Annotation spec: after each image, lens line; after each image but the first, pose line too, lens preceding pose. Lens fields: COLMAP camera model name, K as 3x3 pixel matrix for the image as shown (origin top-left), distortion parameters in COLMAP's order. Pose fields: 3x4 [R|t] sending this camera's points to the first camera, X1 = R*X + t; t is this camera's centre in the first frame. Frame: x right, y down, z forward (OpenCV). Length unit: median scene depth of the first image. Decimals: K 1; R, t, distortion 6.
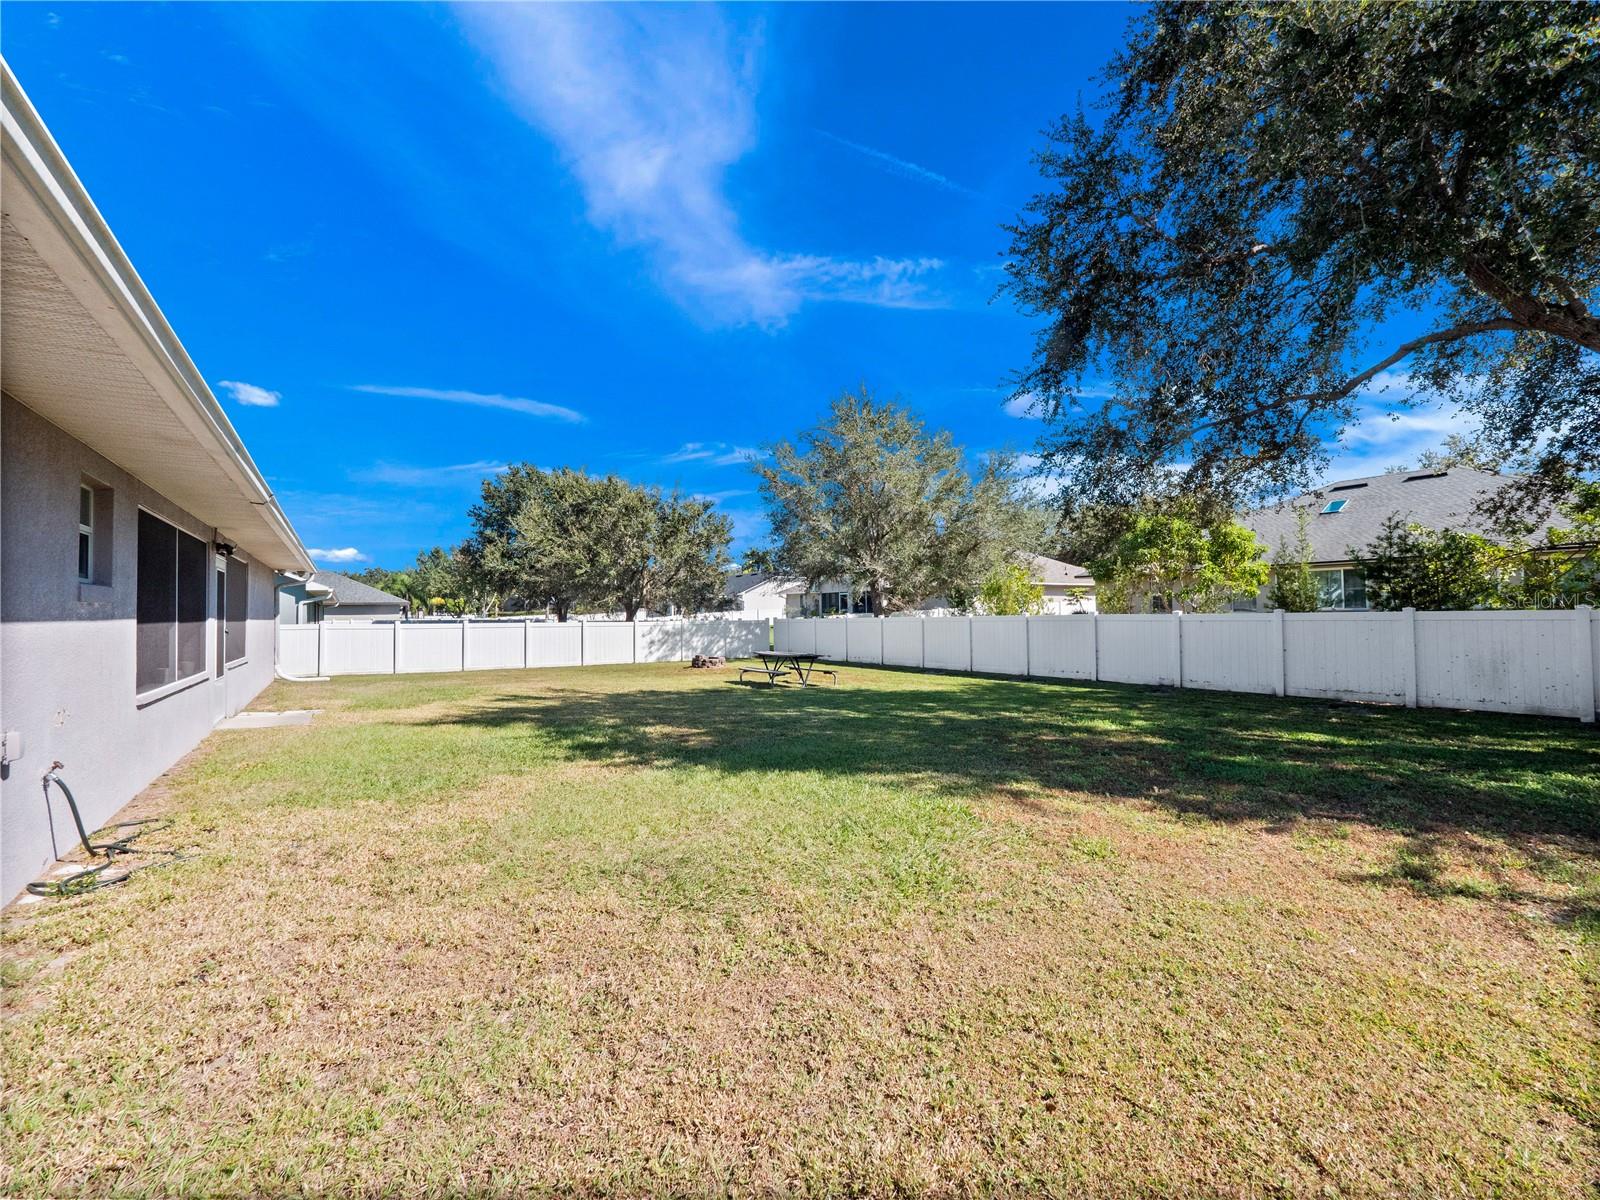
lens RADIAL K [[646.9, 0, 781.2], [0, 646.9, 606.9], [0, 0, 1]] dist [-0.013921, -0.000195]
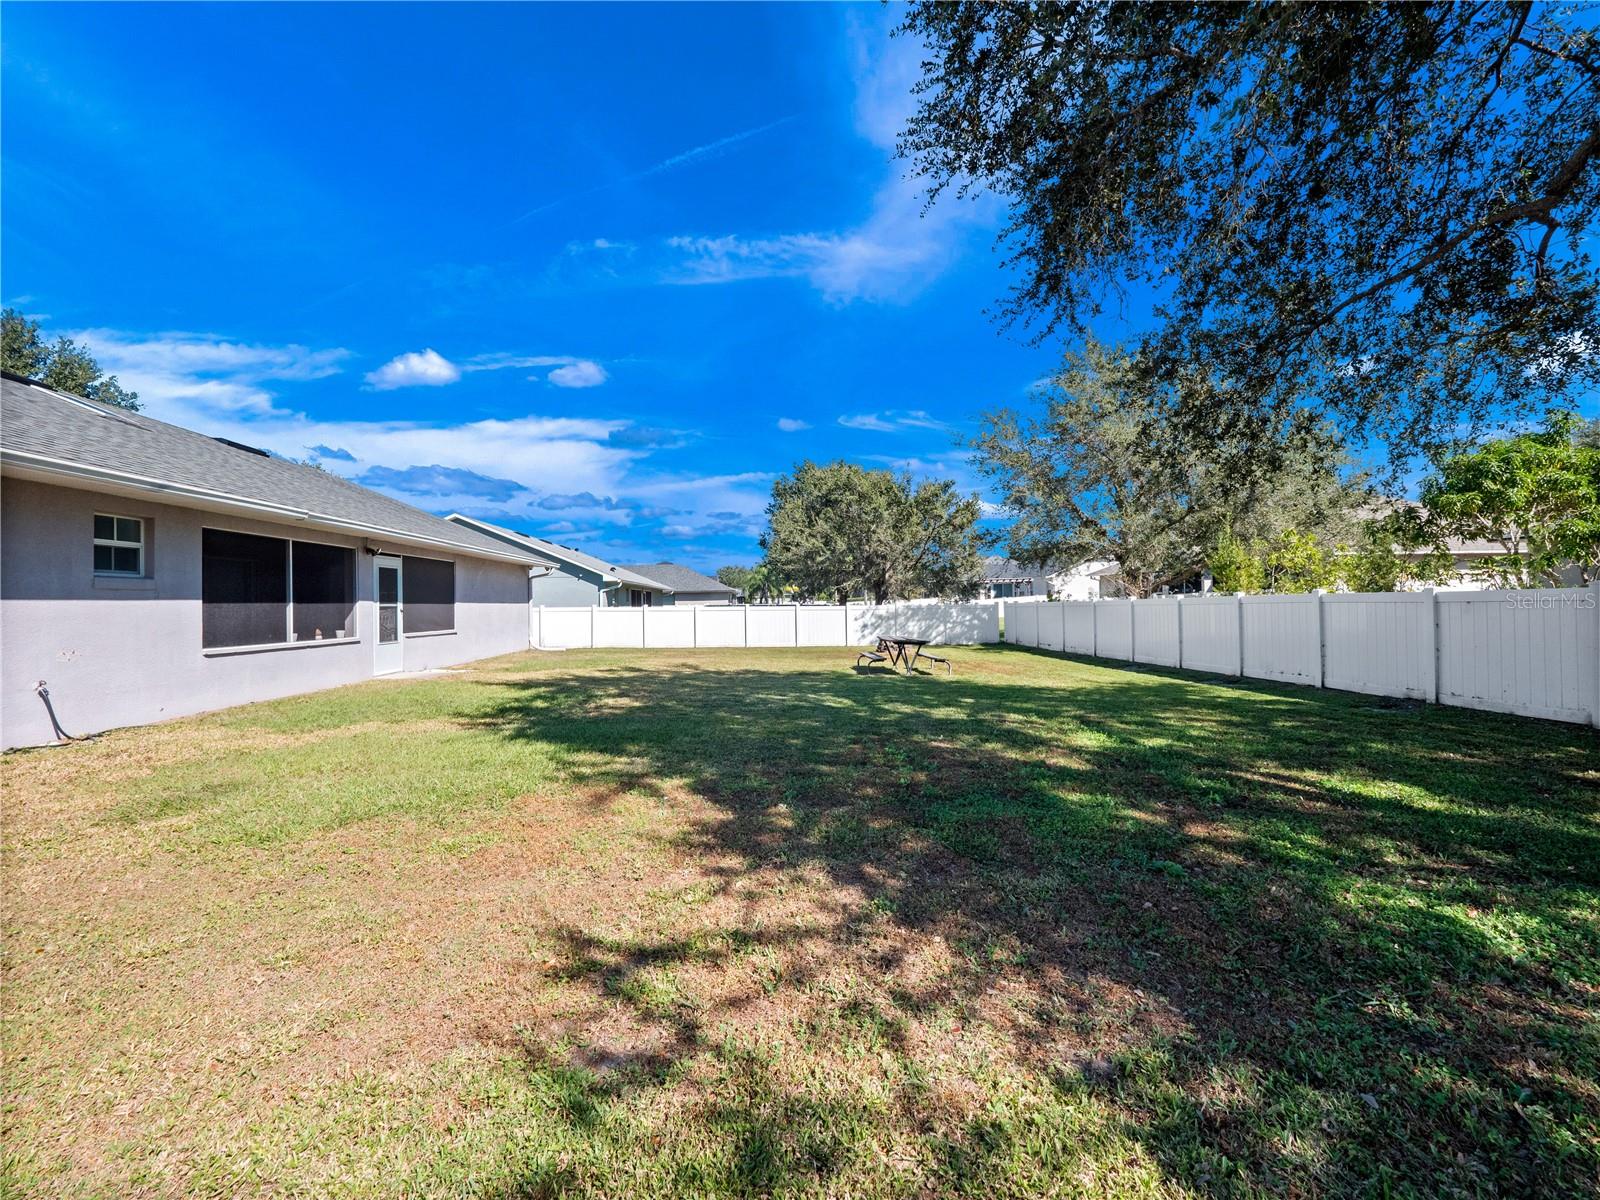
lens RADIAL K [[645.1, 0, 800.0], [0, 645.1, 600.0], [0, 0, 1]] dist [-0.001470, -0.000086]
pose [[0.878271, -0.004164, -0.478145, 0.328657], [0.009444, 0.999918, 0.008639, 0.007109], [0.478069, -0.012103, 0.878239, 0.105132]]
